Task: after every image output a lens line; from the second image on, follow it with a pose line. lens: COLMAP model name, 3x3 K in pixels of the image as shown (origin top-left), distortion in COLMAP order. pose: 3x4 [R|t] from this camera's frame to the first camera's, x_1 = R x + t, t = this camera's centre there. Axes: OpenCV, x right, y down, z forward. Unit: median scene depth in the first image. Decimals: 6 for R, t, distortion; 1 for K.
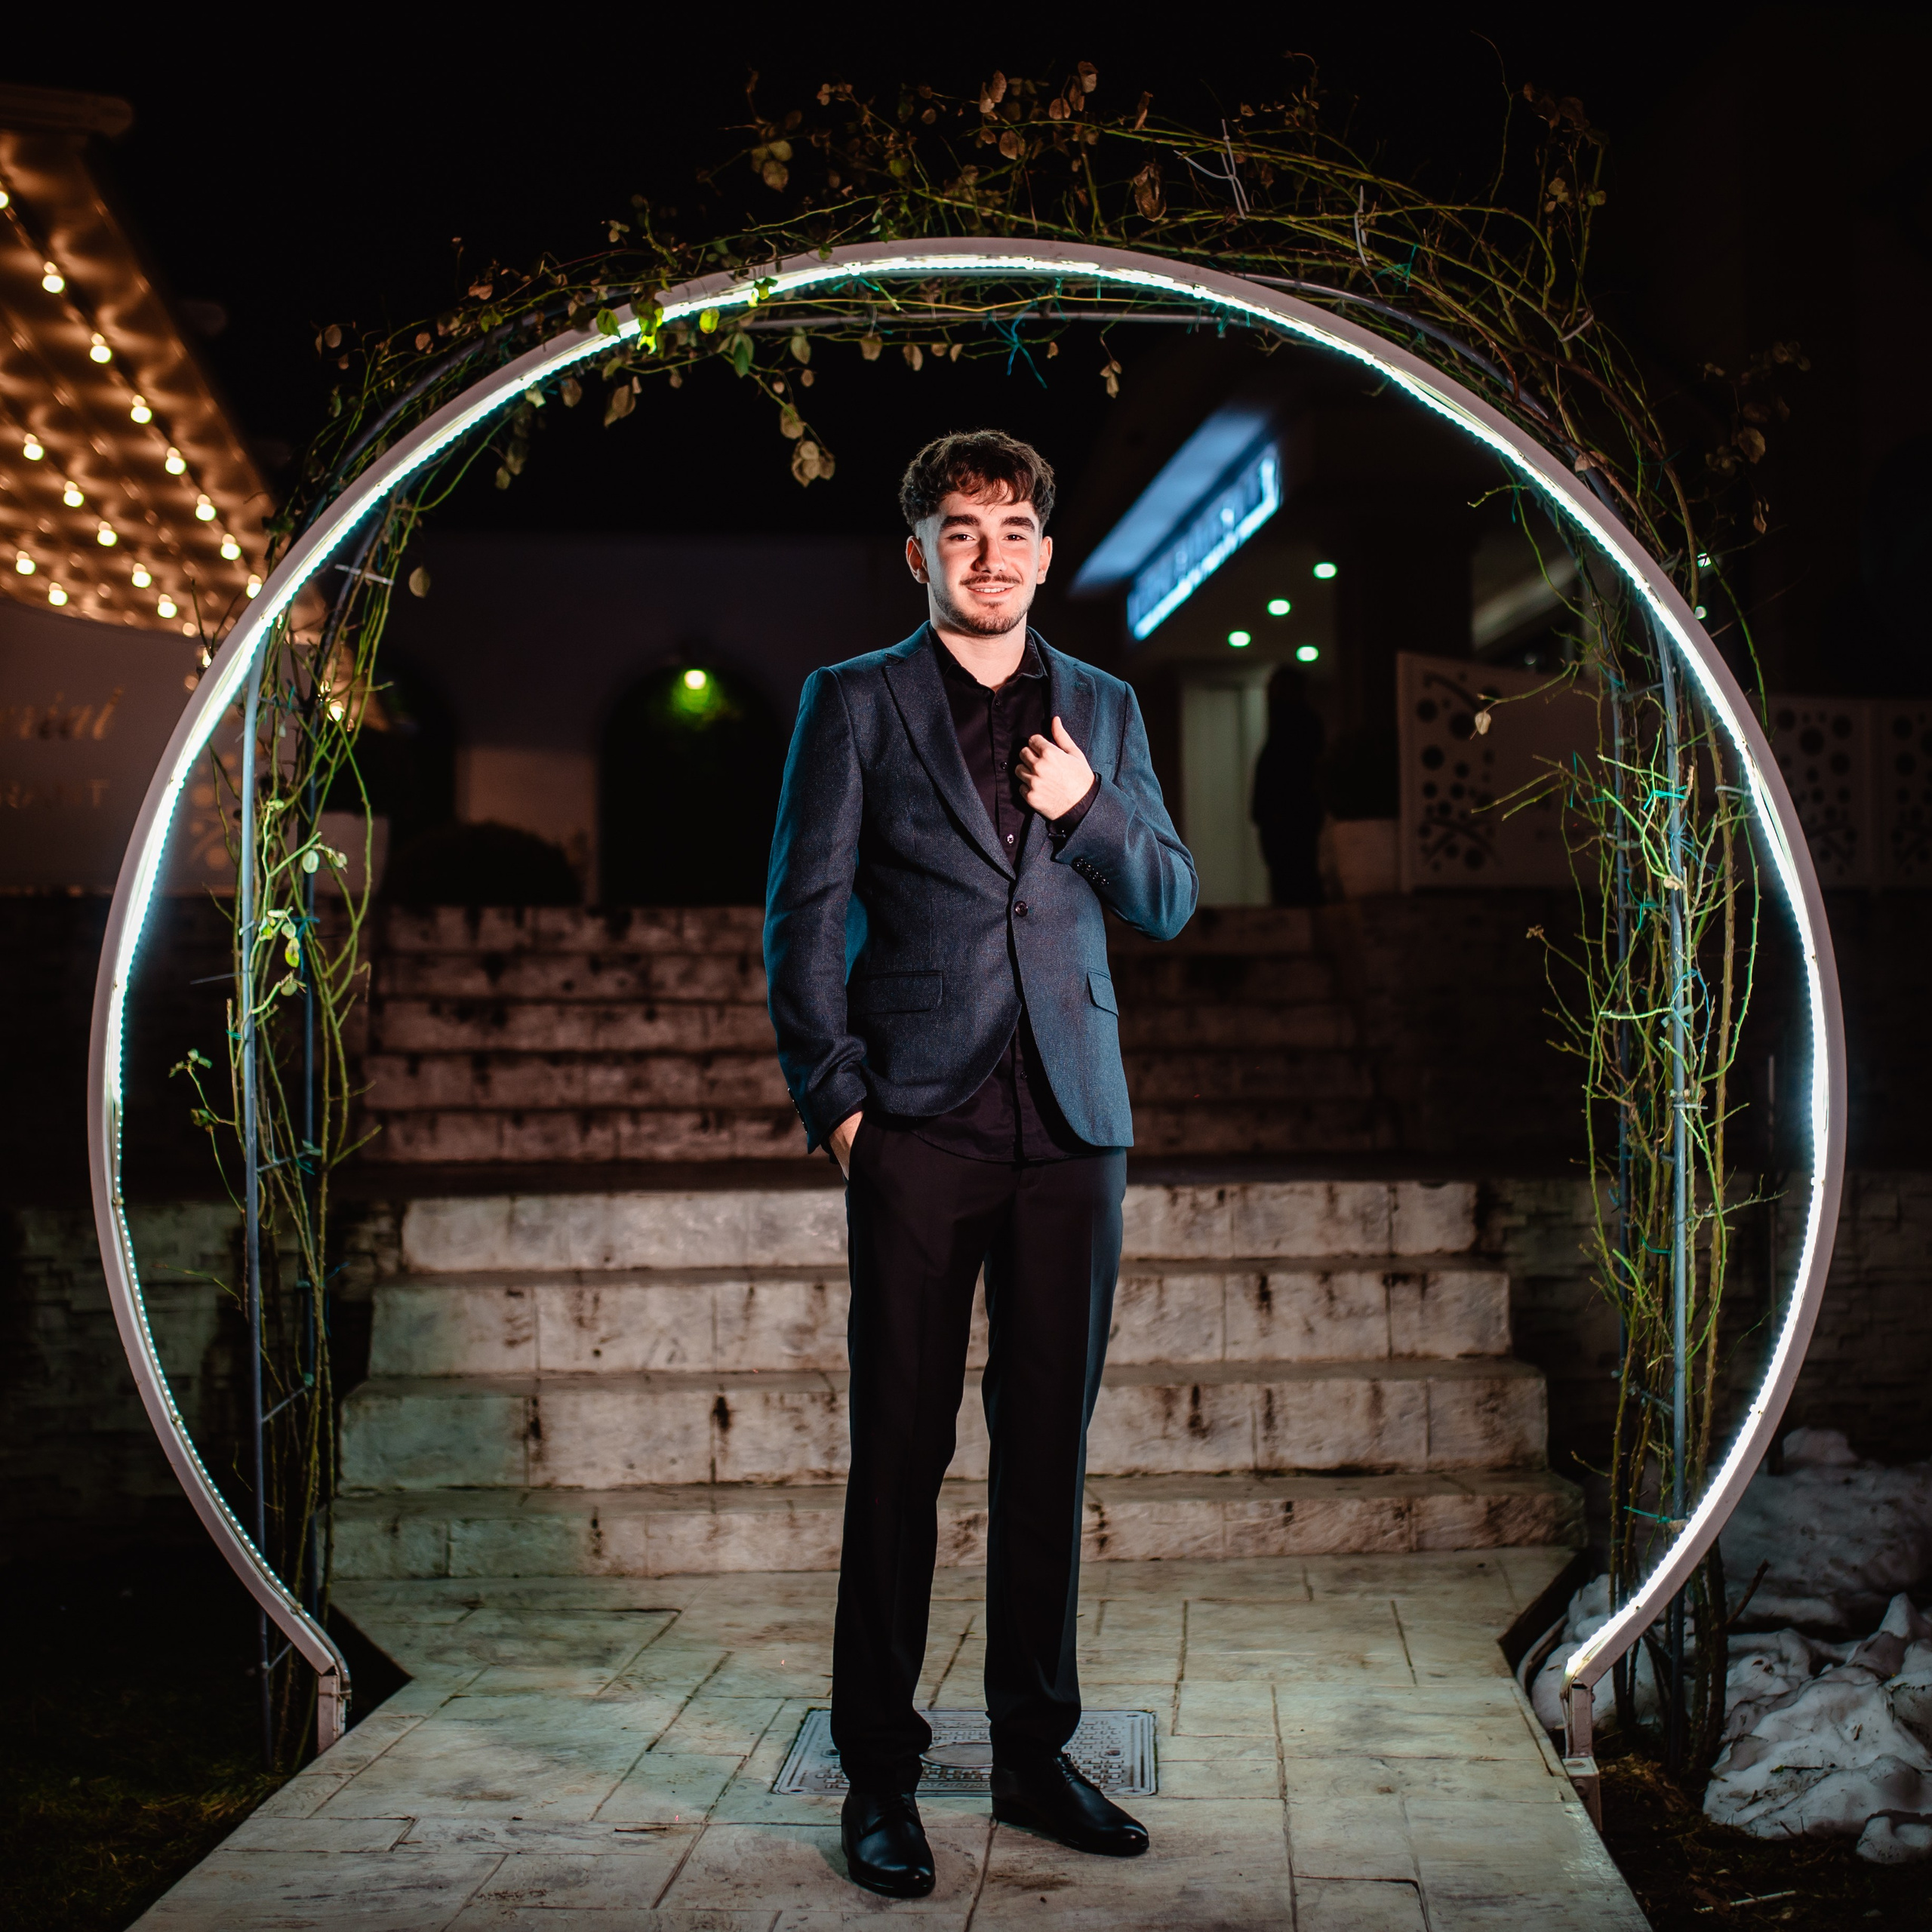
lens RADIAL K [[2762.0, 0, 1015.3], [0, 2762.0, 960.0], [0, 0, 1]] dist [-0.028942, 0.000000]
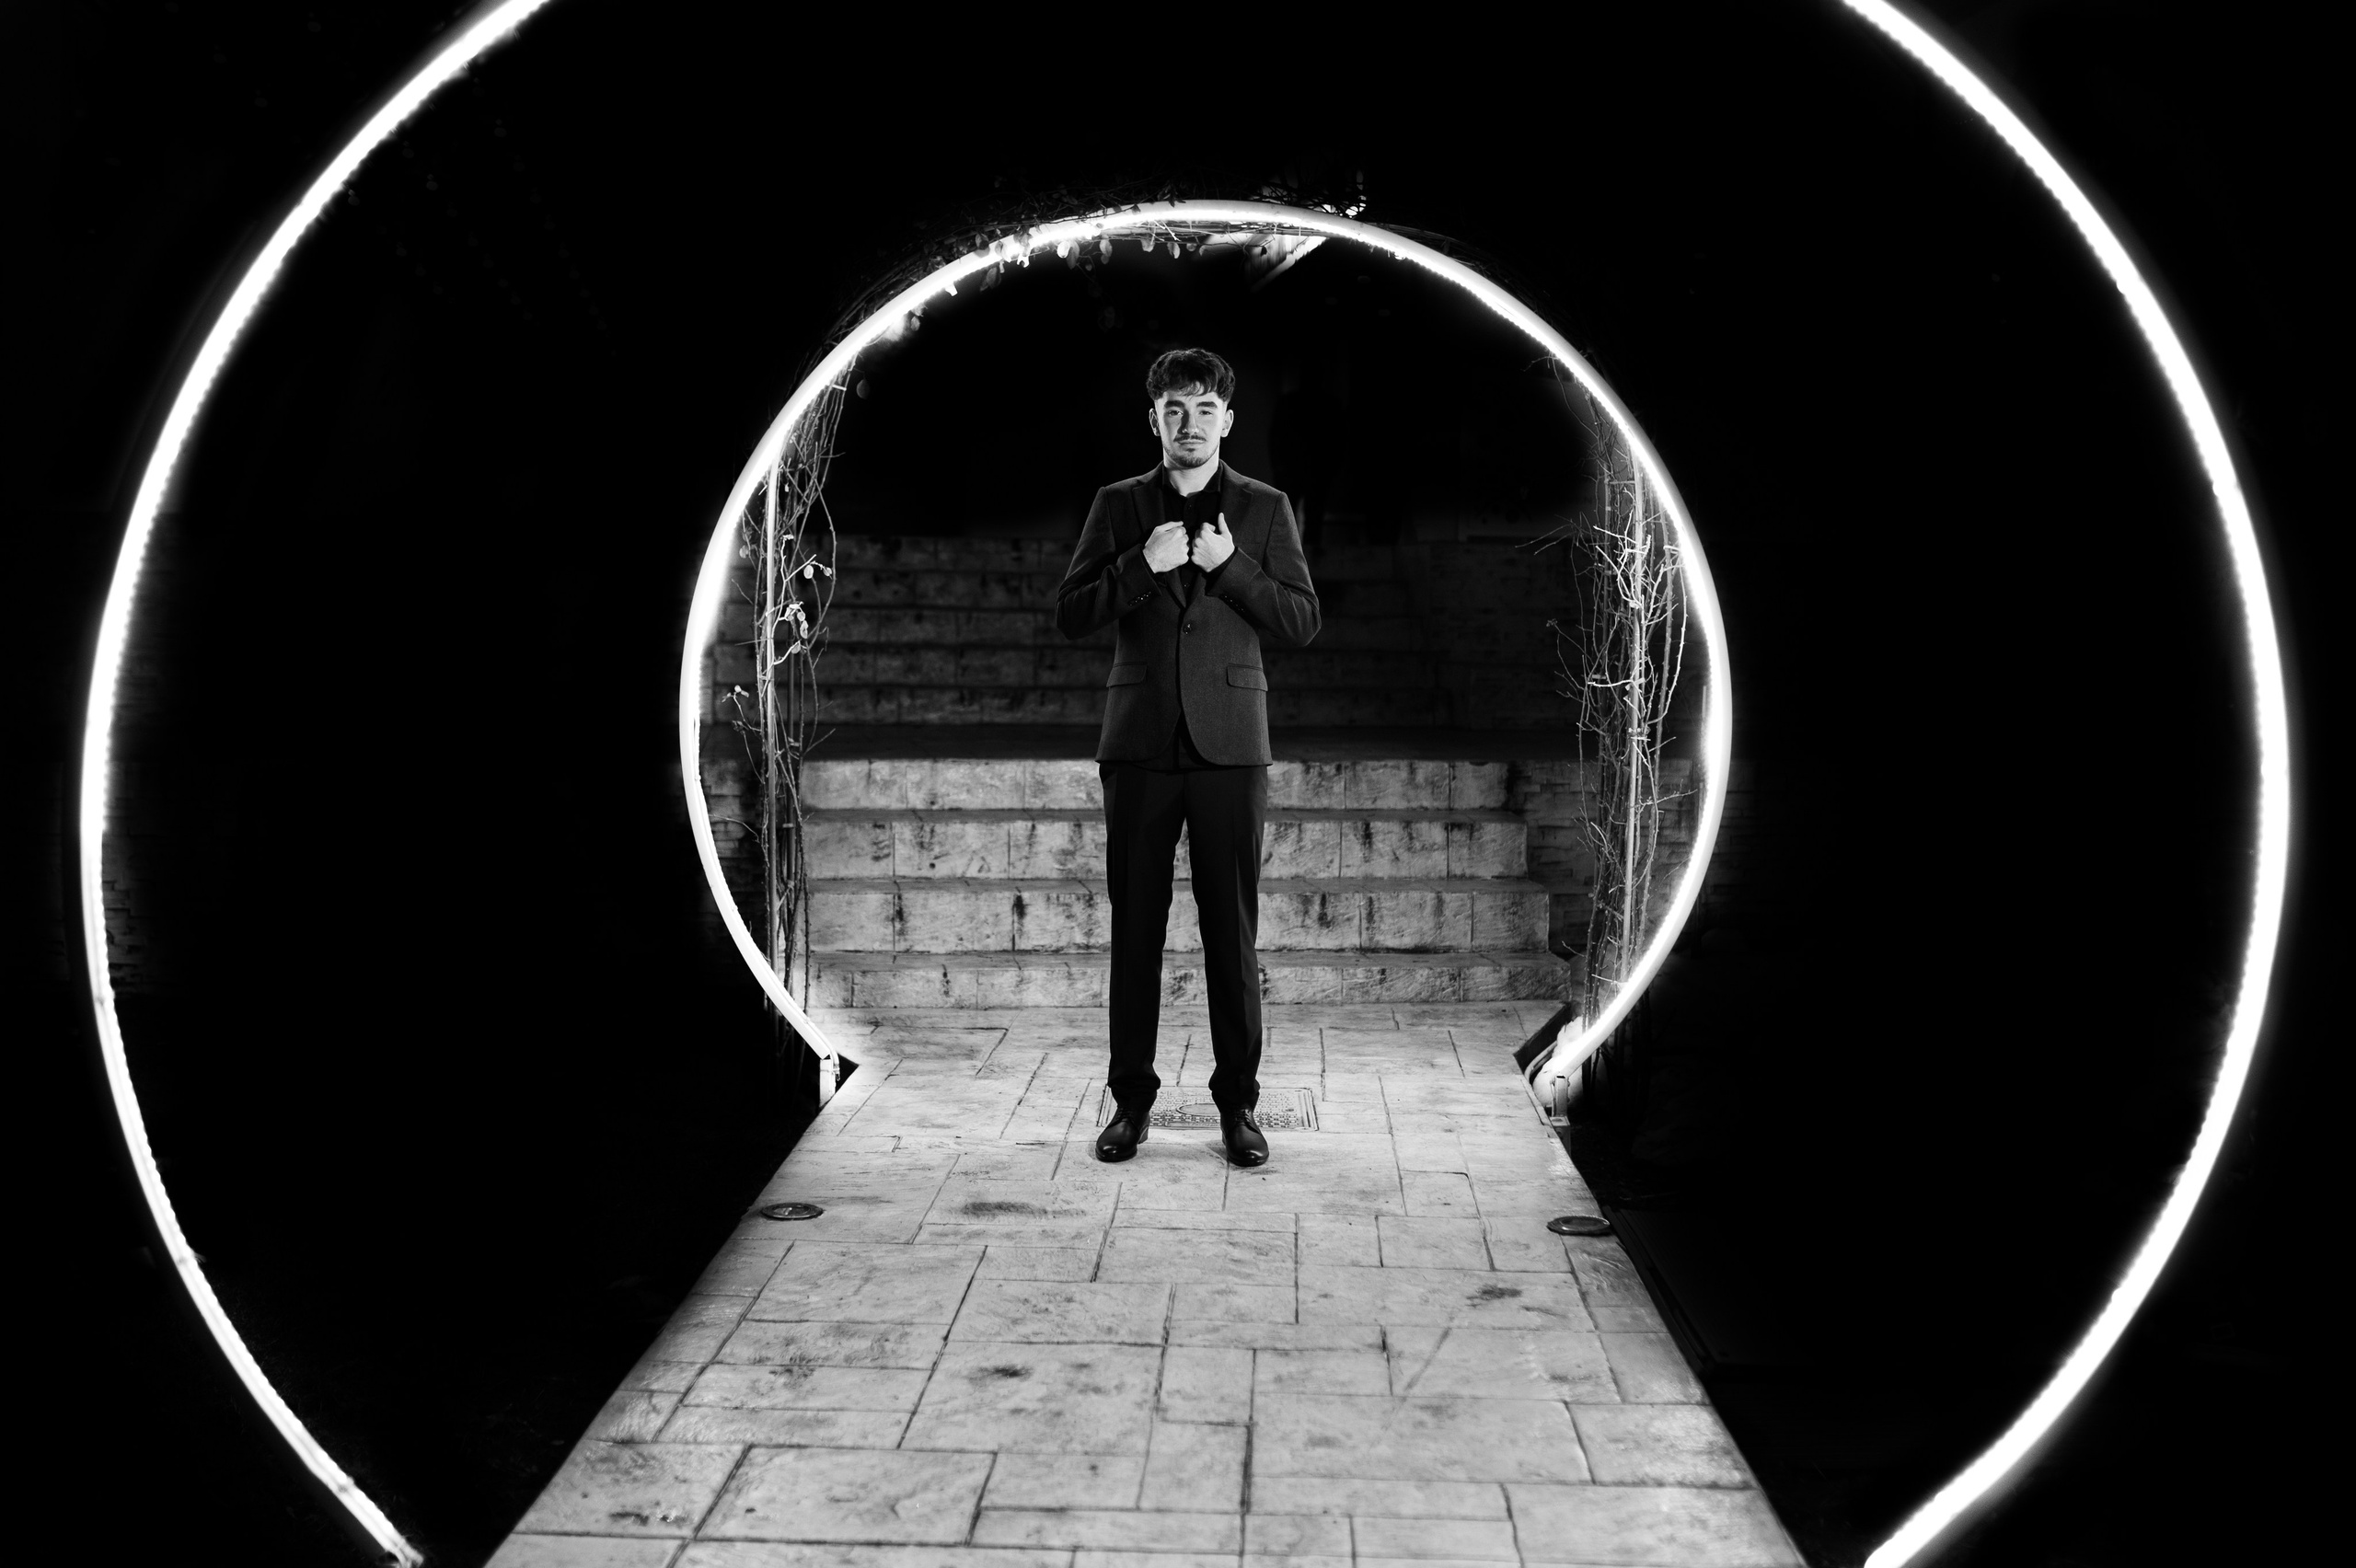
lens RADIAL K [[2169.6, 0, 1201.3], [0, 2169.6, 774.2], [0, 0, 1]] dist [-0.028843, 0.000000]
pose [[0.999424, 0.019384, 0.027873, -0.051168], [-0.022178, 0.994360, 0.103714, -0.049860], [-0.025705, -0.104272, 0.994217, -0.268861]]
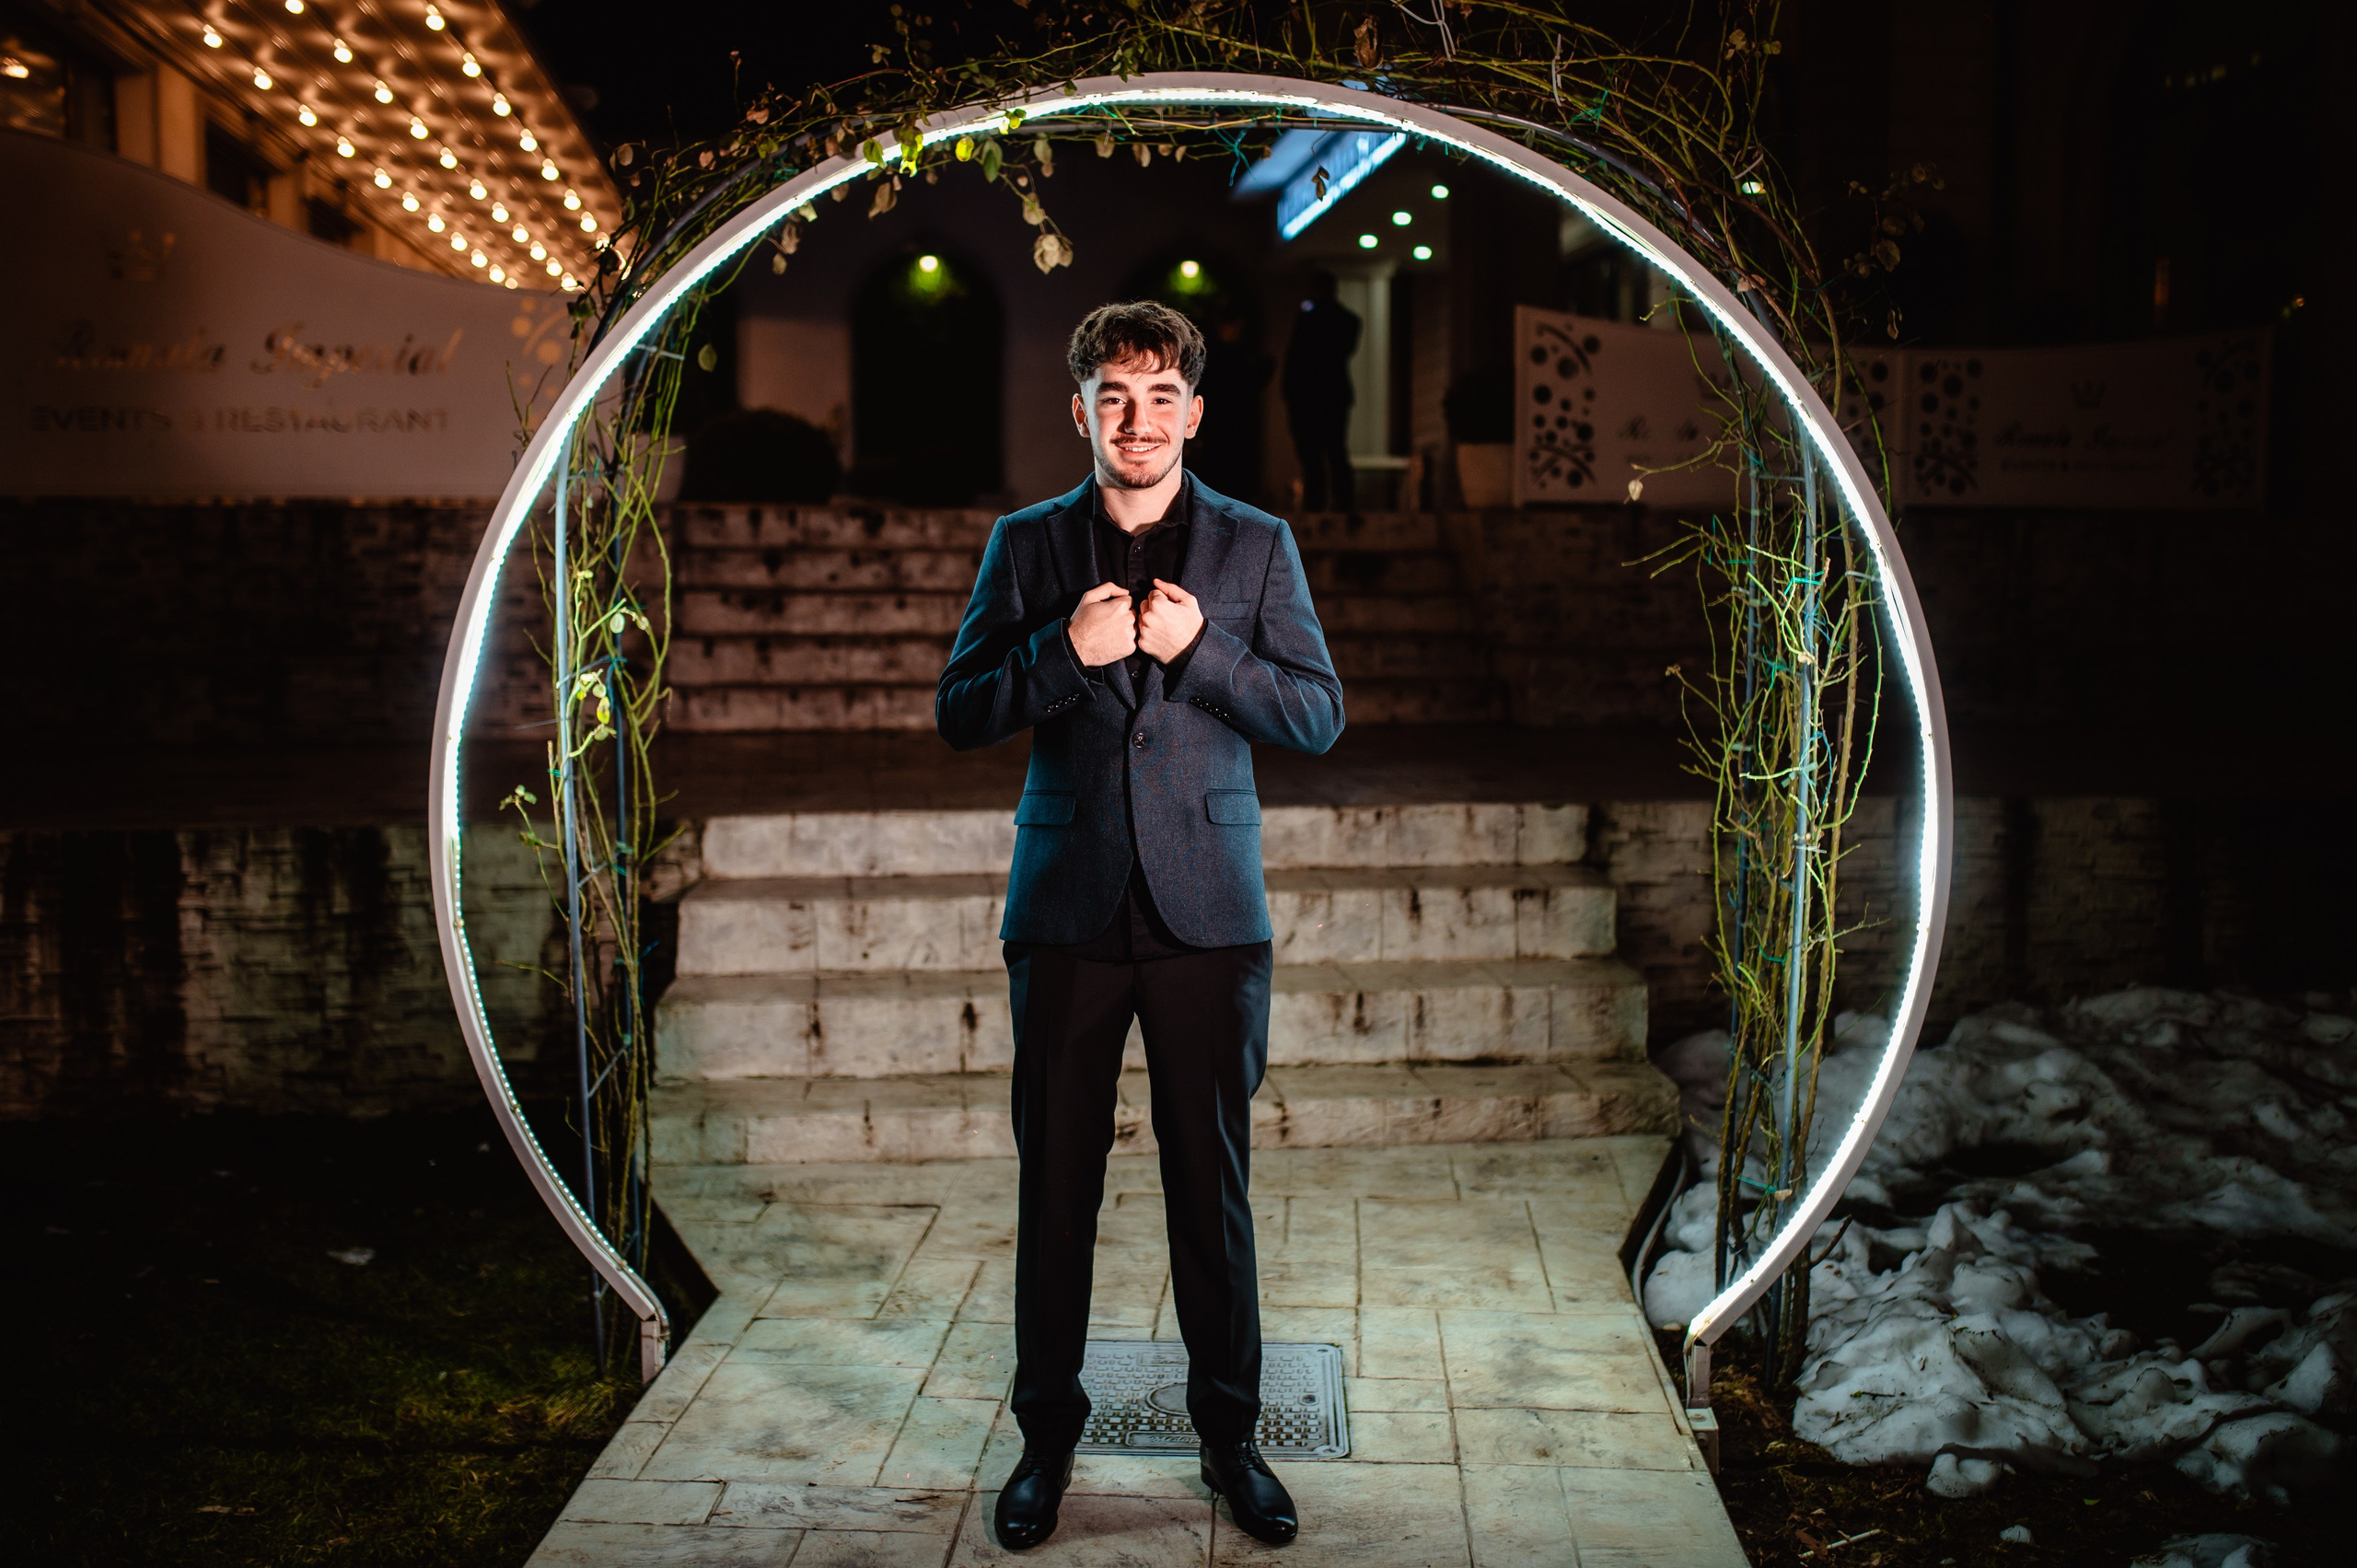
lens RADIAL K [[2170.7, 0, 1191.0], [0, 2170.7, 796.2], [0, 0, 1]] dist [-0.028843, 0.000000]
pose [[0.999943, 0.009515, 0.004909, -0.019098], [-0.010104, 0.990281, 0.138716, -0.083507], [-0.003541, -0.138758, 0.990320, 0.089227]]
